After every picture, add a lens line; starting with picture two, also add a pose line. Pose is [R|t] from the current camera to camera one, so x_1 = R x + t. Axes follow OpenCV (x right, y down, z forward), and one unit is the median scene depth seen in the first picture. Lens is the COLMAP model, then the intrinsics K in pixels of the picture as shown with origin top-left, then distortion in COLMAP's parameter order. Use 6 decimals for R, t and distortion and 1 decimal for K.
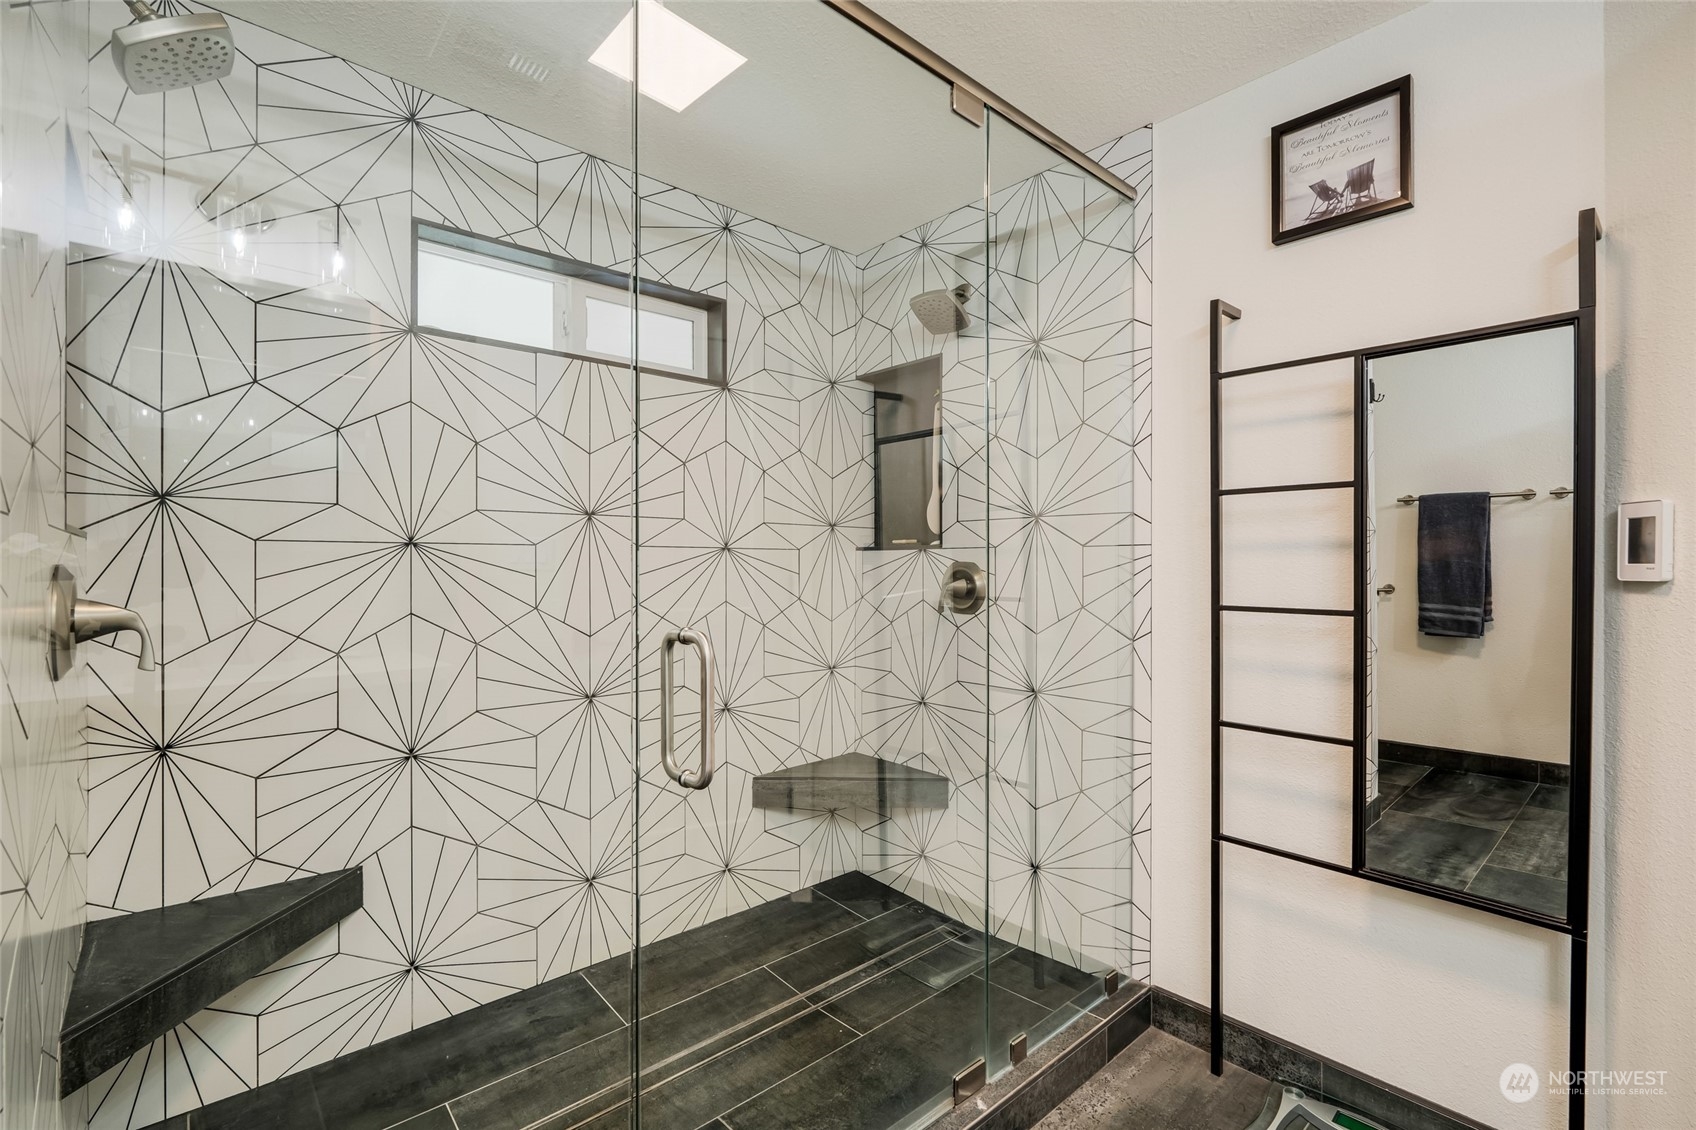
lens RADIAL K [[757.4, 0, 852.1], [0, 757.4, 560.6], [0, 0, 1]] dist [-0.003768, -0.000099]
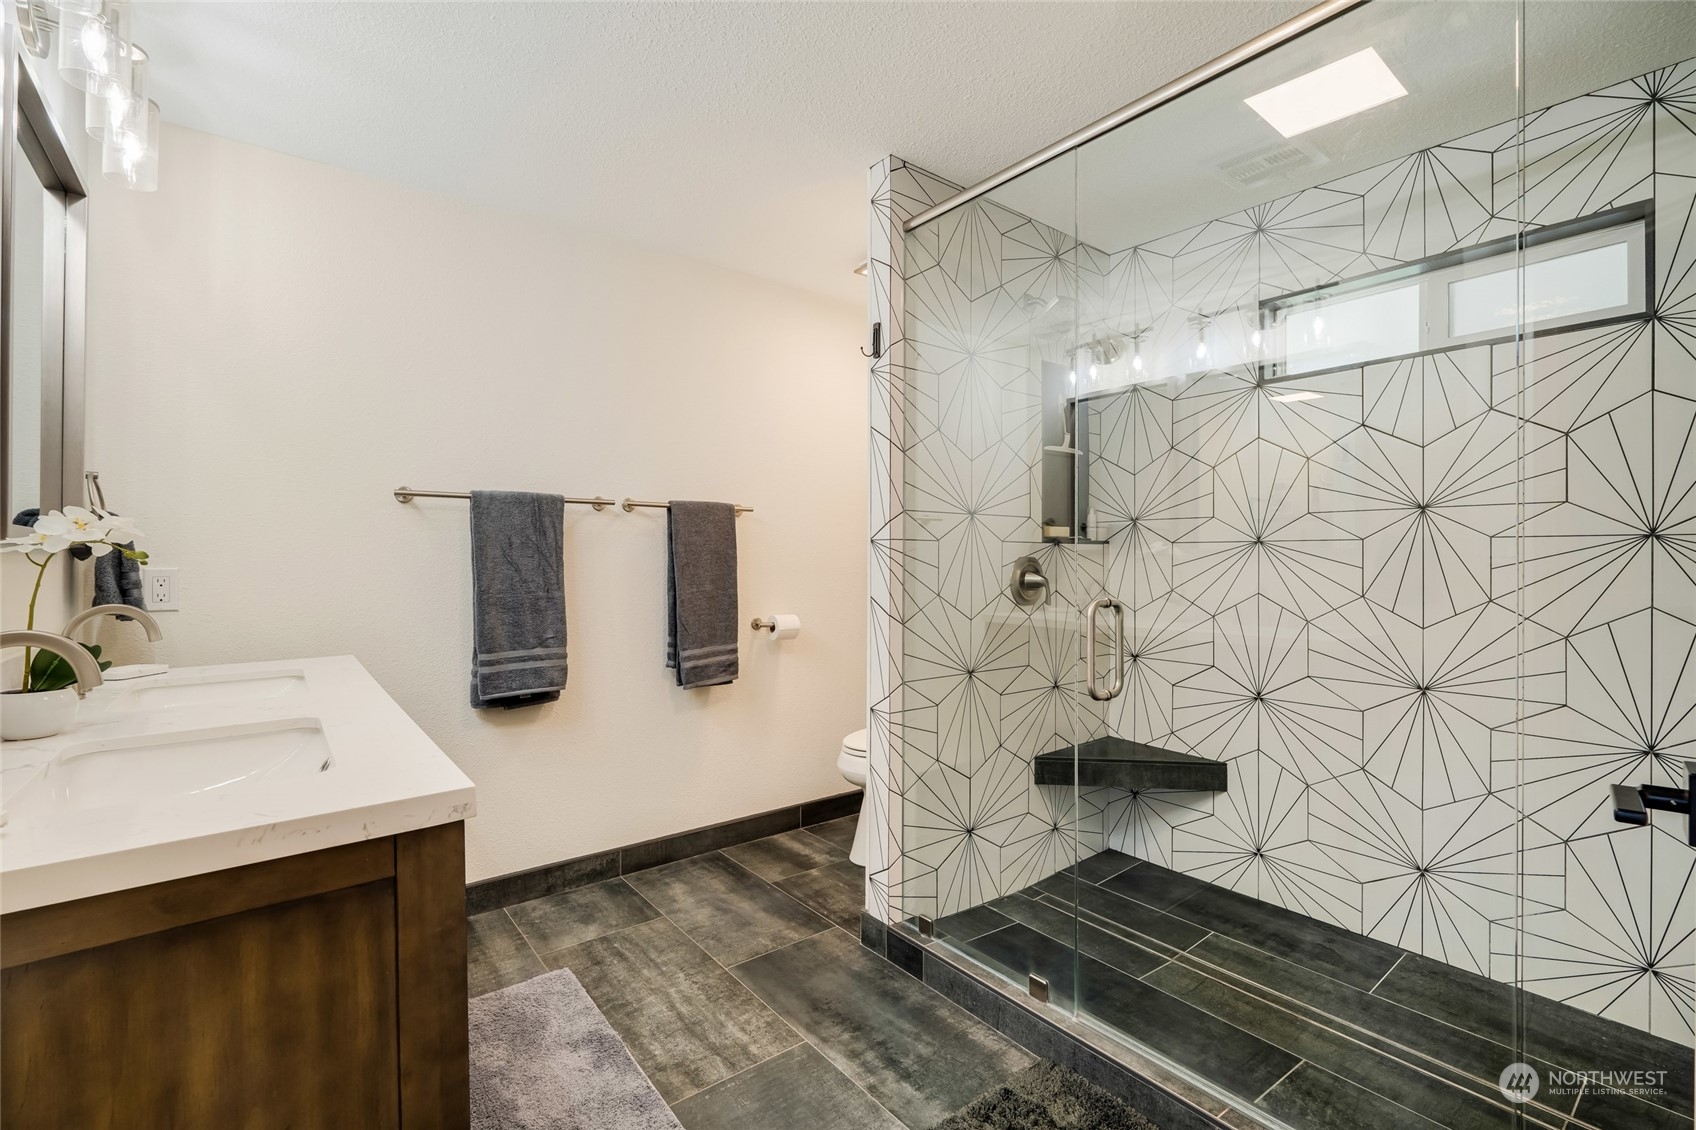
lens RADIAL K [[757.4, 0, 852.1], [0, 757.4, 560.6], [0, 0, 1]] dist [-0.003768, -0.000099]
pose [[-0.067777, 0.000966, -0.997700, 0.822870], [0.002187, 0.999997, 0.000819, 0.008178], [0.997698, -0.002126, -0.067779, 0.360784]]
